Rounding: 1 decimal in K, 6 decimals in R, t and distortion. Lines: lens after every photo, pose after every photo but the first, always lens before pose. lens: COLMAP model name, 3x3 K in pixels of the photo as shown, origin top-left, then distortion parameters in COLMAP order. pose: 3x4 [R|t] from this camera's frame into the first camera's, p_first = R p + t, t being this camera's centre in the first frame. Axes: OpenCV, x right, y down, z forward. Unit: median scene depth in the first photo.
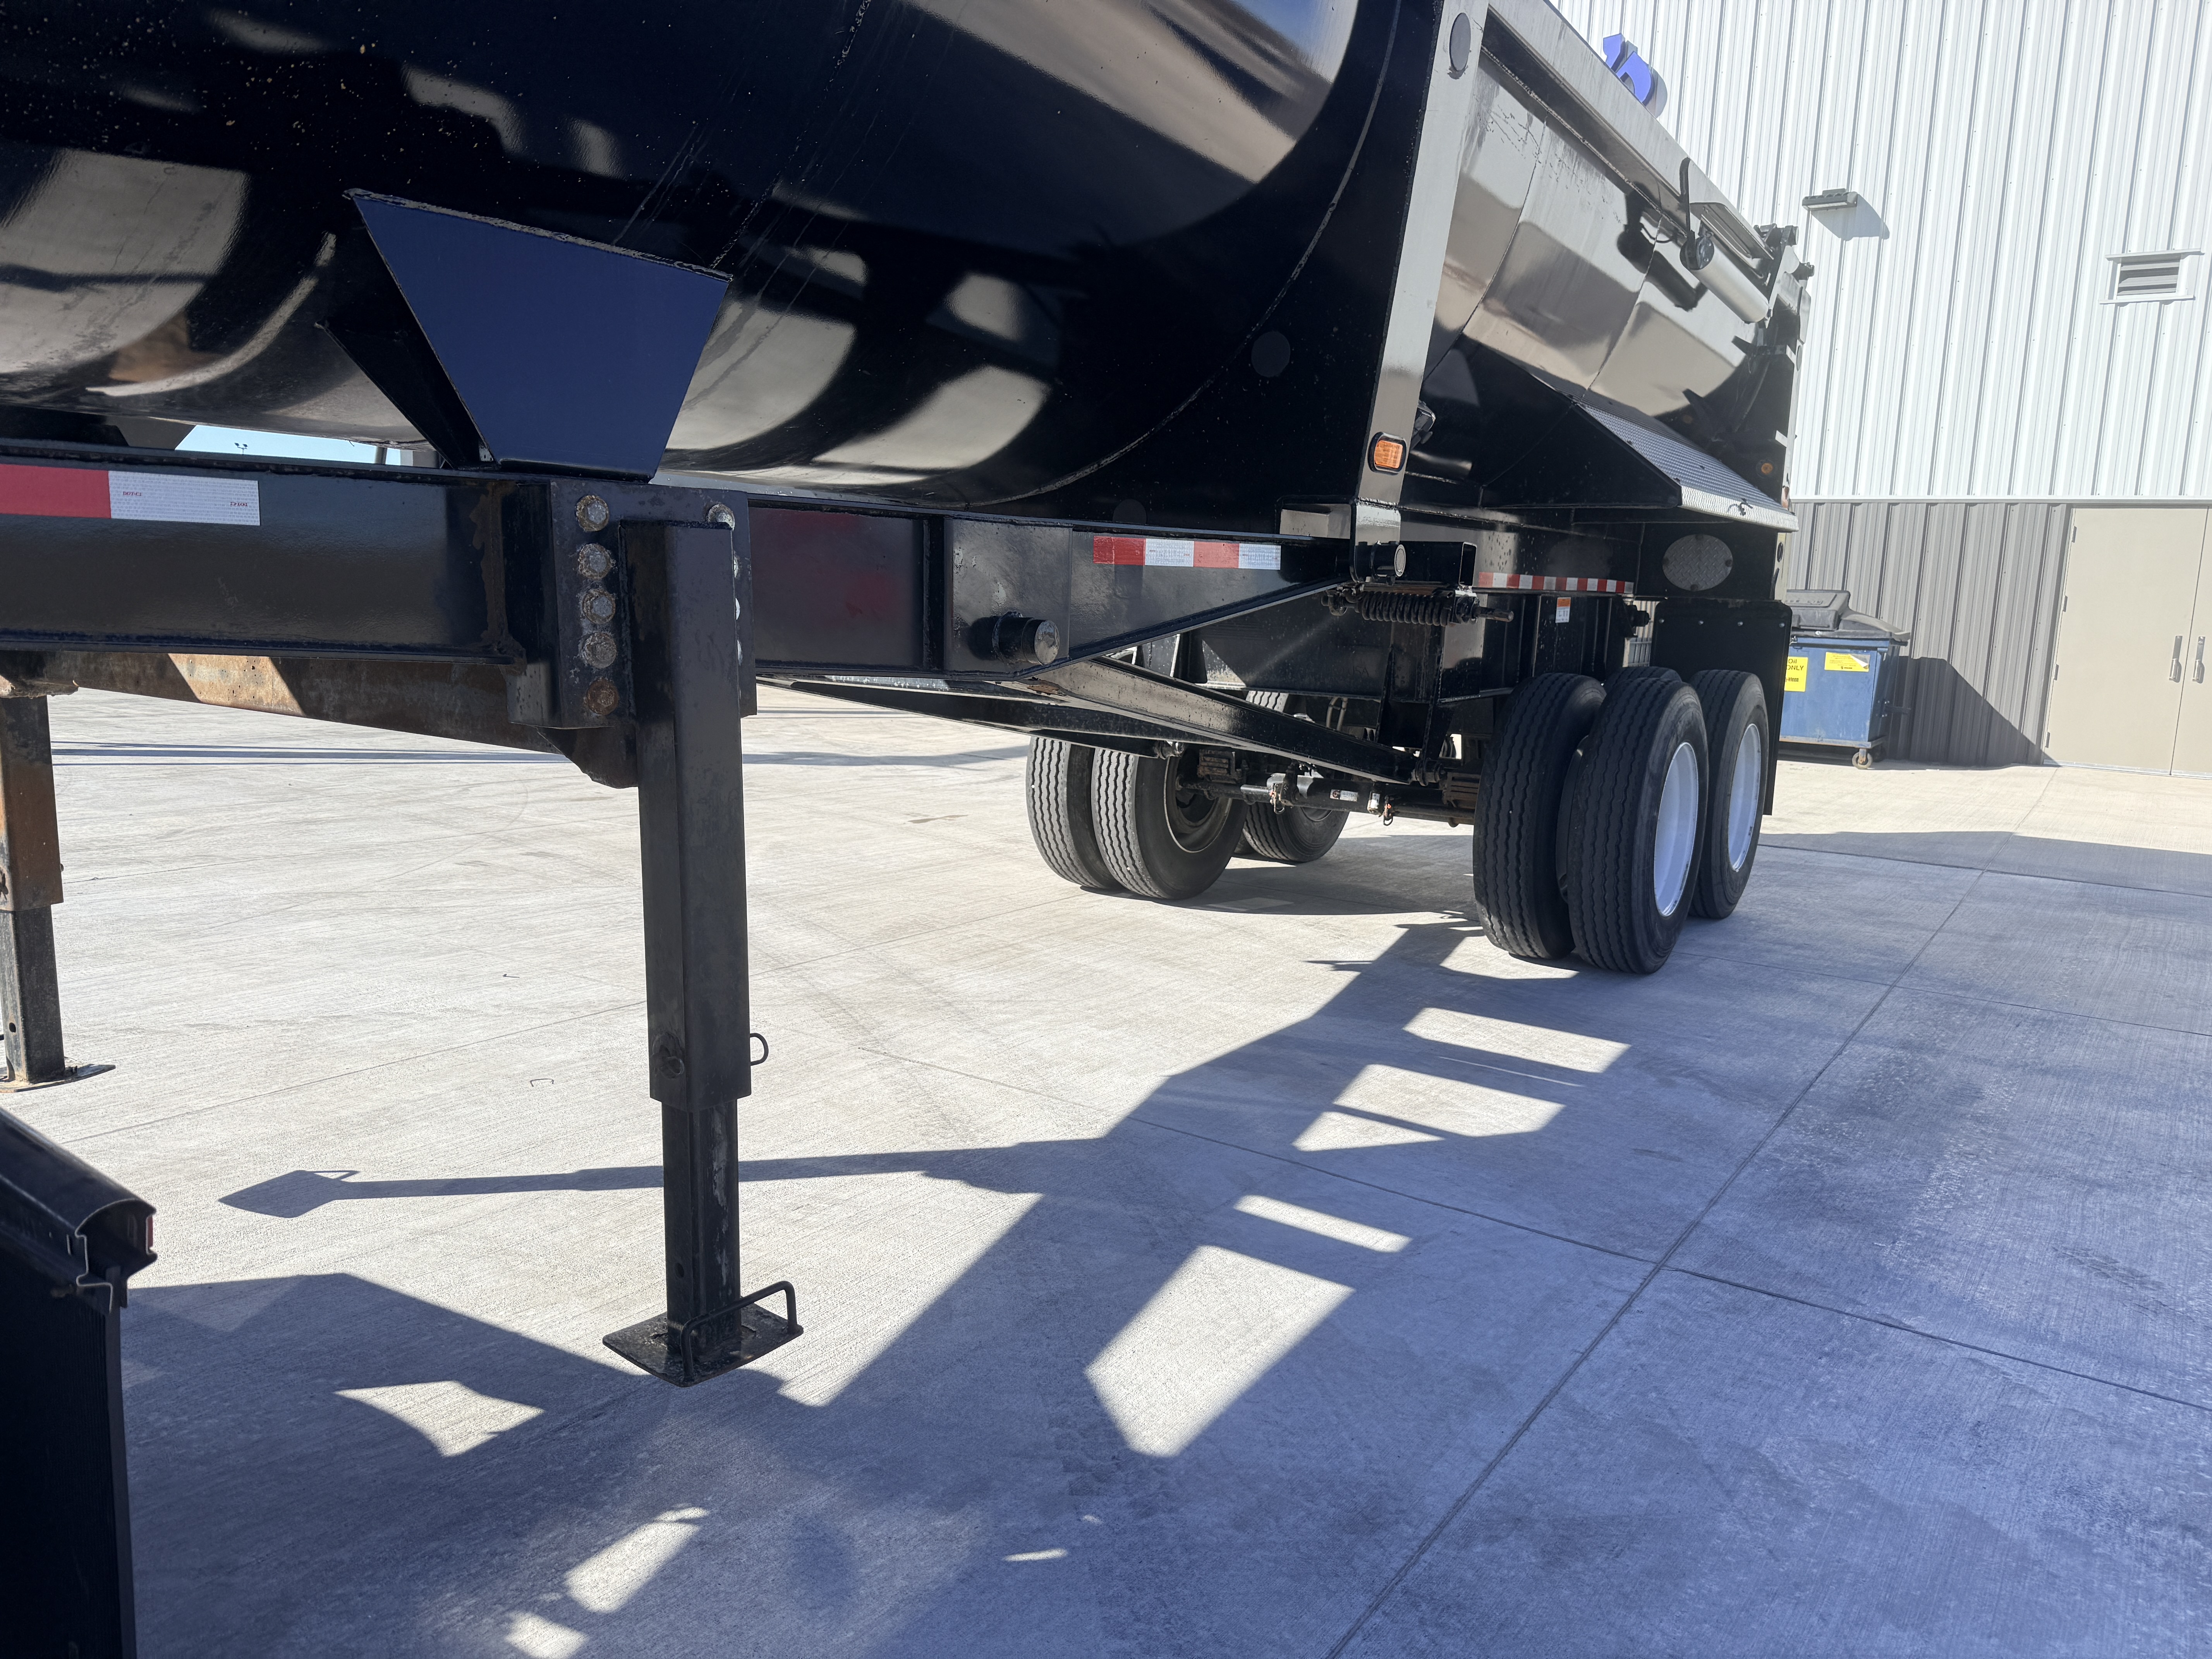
lens RADIAL K [[1560.4, 0, 1061.3], [0, 1560.4, 848.1], [0, 0, 1]] dist [0.023902, -0.028204]
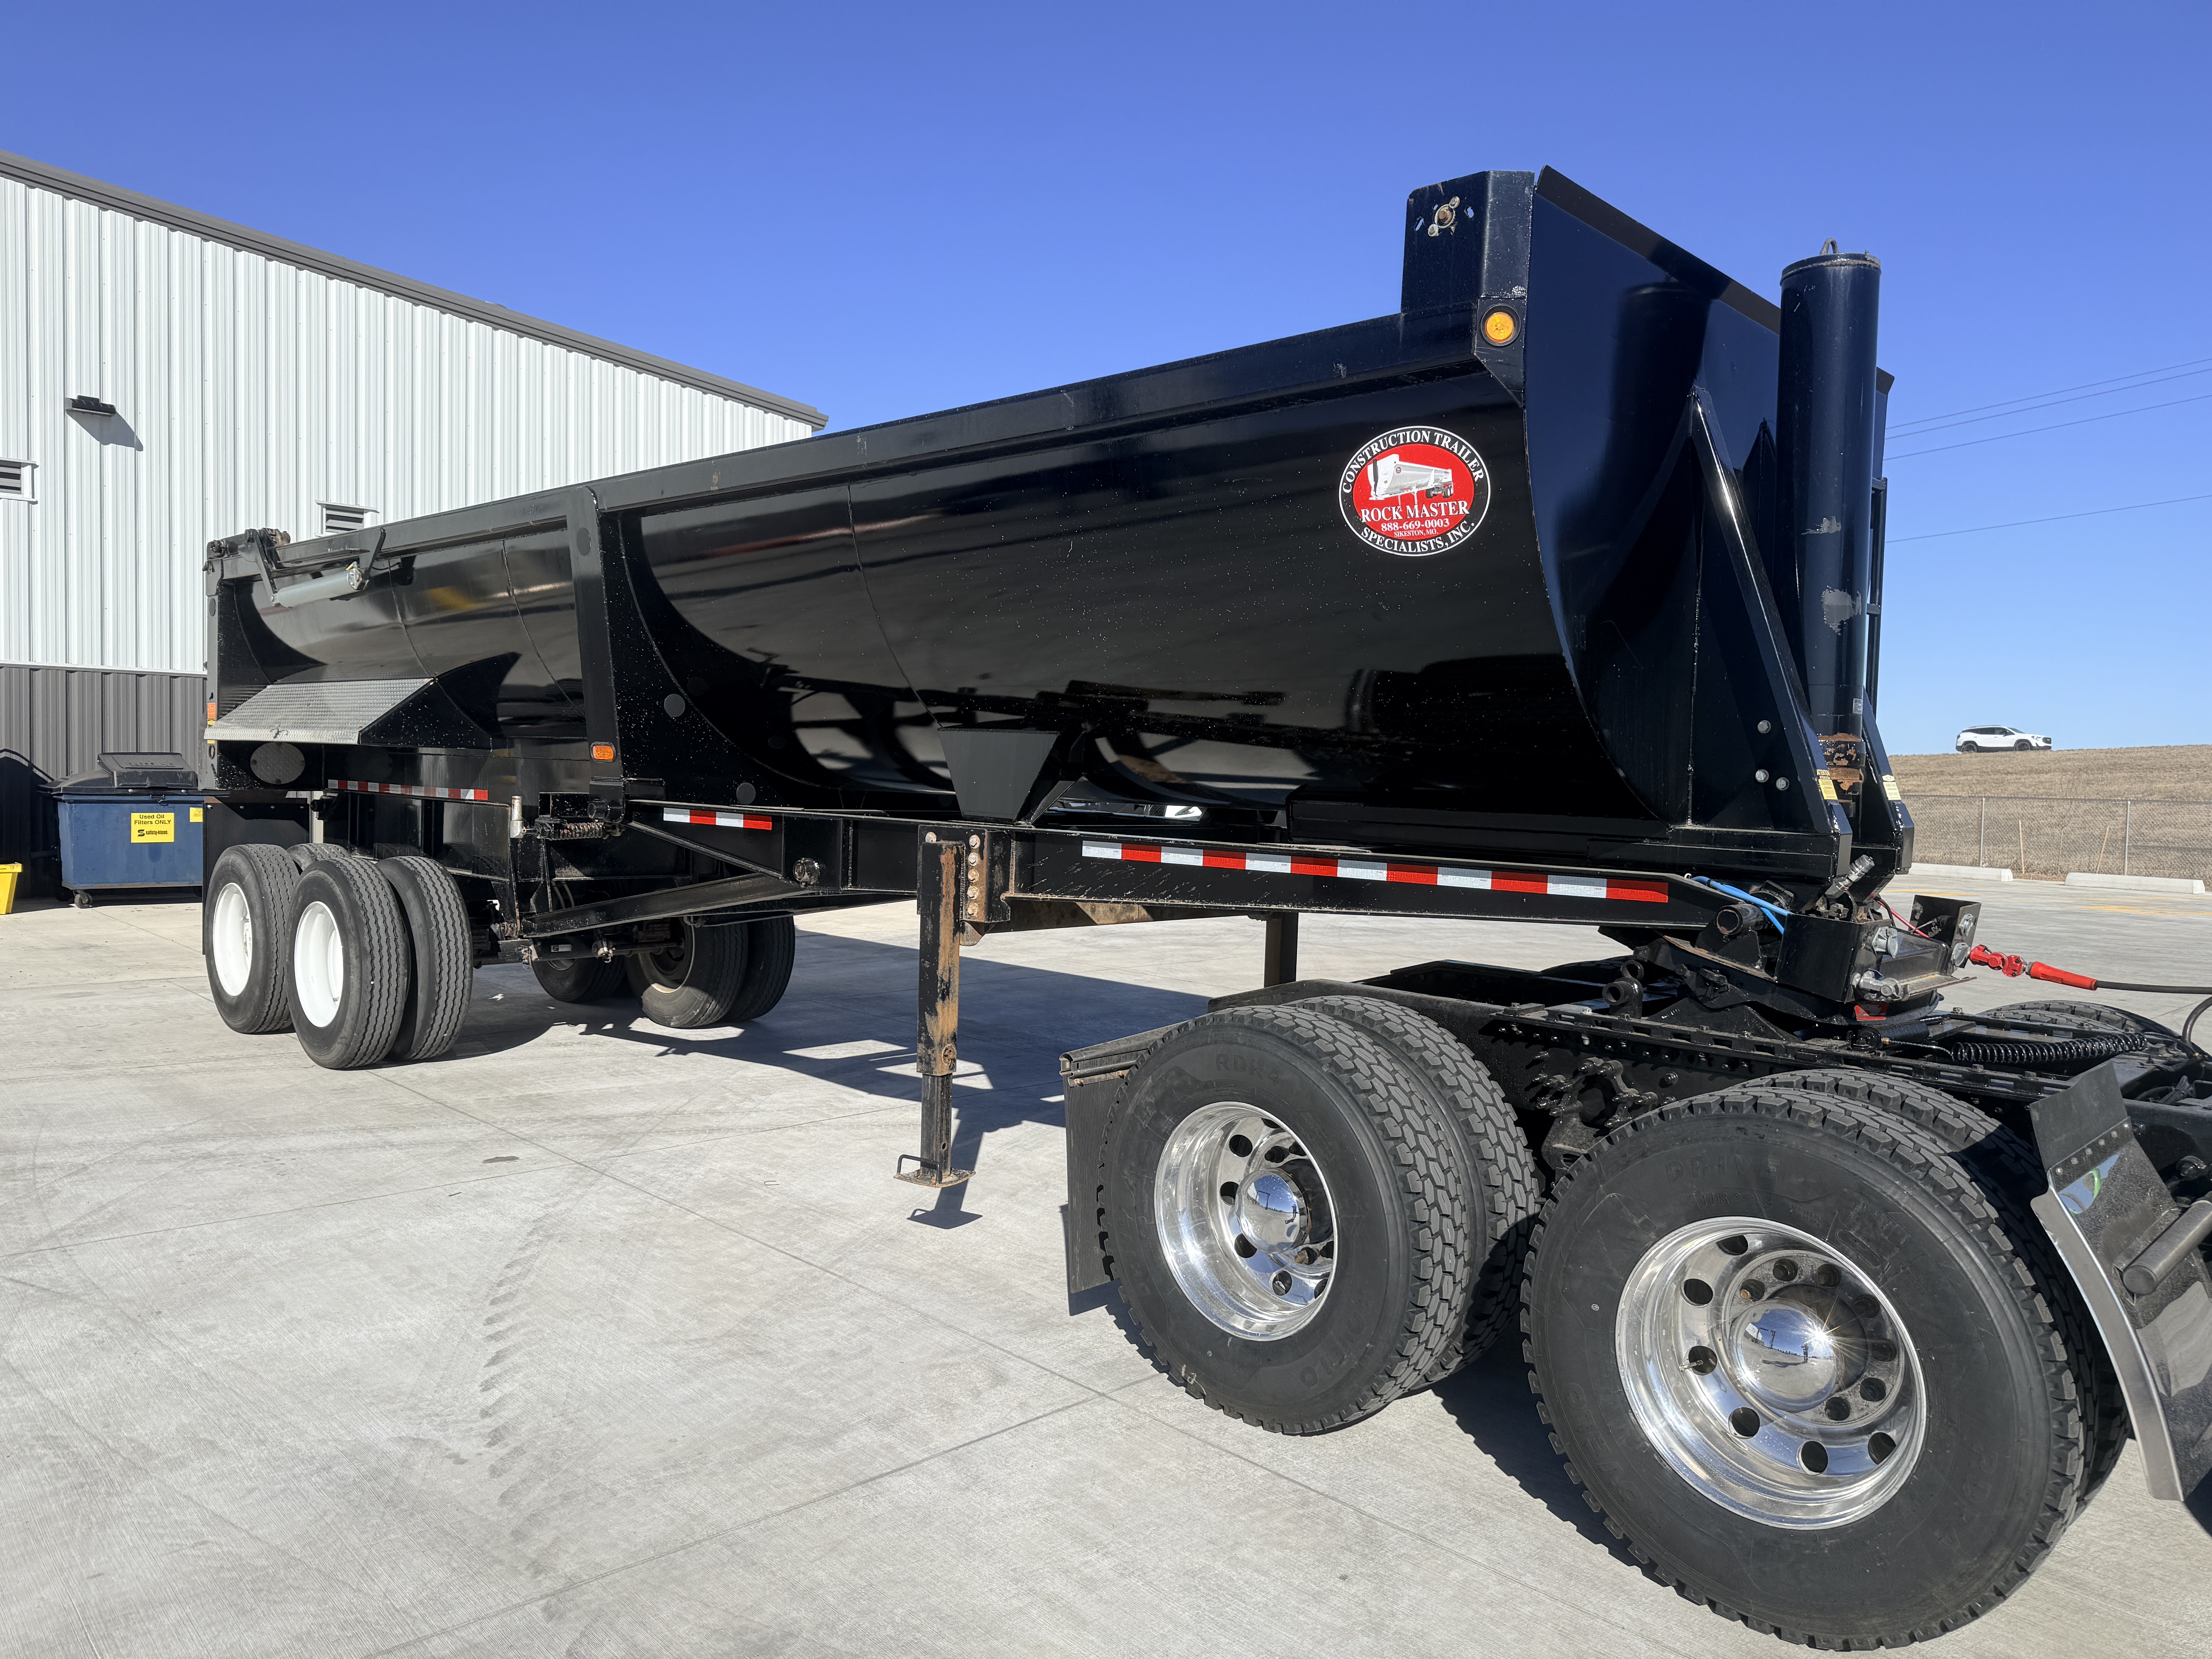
lens RADIAL K [[1560.4, 0, 1163.2], [0, 1560.4, 820.2], [0, 0, 1]] dist [0.023902, -0.028204]
pose [[0.159362, -0.065329, 0.985056, -0.550338], [0.141202, 0.989057, 0.042750, -0.065126], [-0.977070, 0.132279, 0.166843, 0.110181]]
